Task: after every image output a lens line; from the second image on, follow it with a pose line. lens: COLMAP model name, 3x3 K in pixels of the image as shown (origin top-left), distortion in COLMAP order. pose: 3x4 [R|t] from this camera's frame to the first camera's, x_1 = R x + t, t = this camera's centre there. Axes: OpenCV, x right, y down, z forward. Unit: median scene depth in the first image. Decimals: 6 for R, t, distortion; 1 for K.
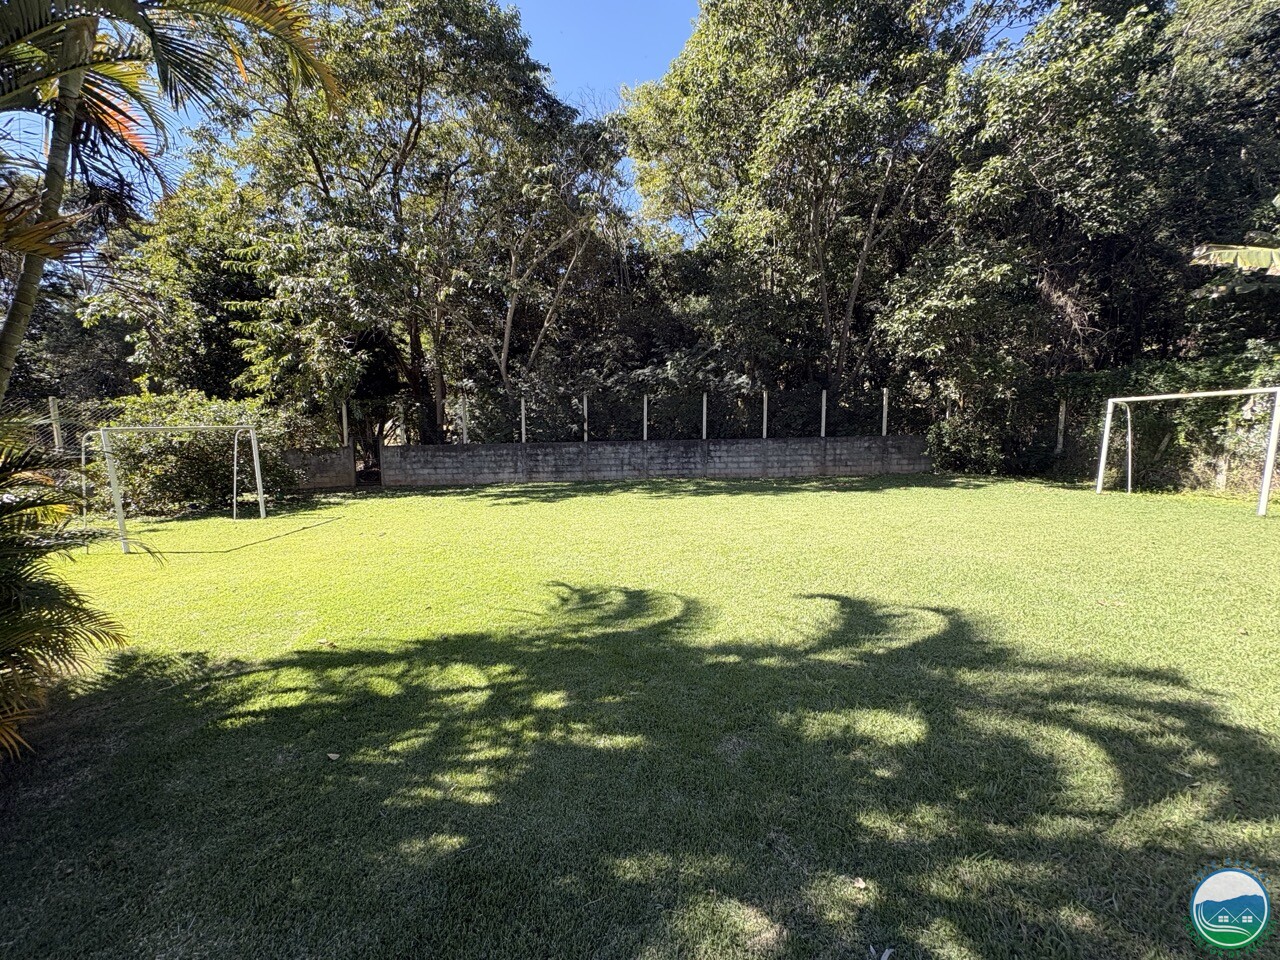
lens RADIAL K [[510.0, 0, 650.0], [0, 510.0, 485.0], [0, 0, 1]] dist [-0.000625, 0.000091]
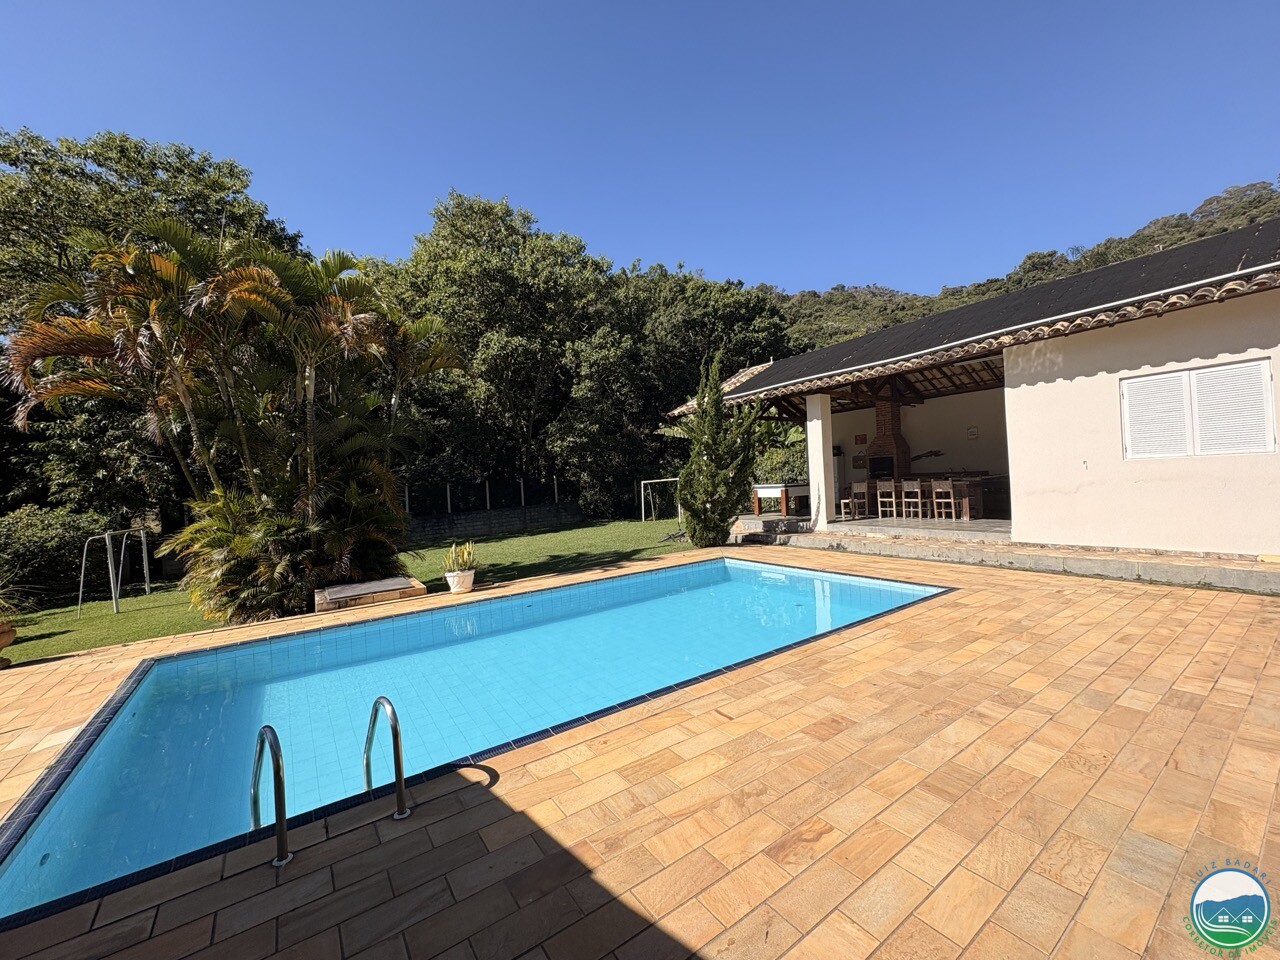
lens RADIAL K [[510.0, 0, 637.3], [0, 510.0, 479.5], [0, 0, 1]] dist [-0.000625, 0.000091]
pose [[0.835330, -0.042457, 0.548107, -0.256853], [0.124547, 0.985705, -0.113460, 0.056103], [-0.535454, 0.163041, 0.828677, -0.588612]]
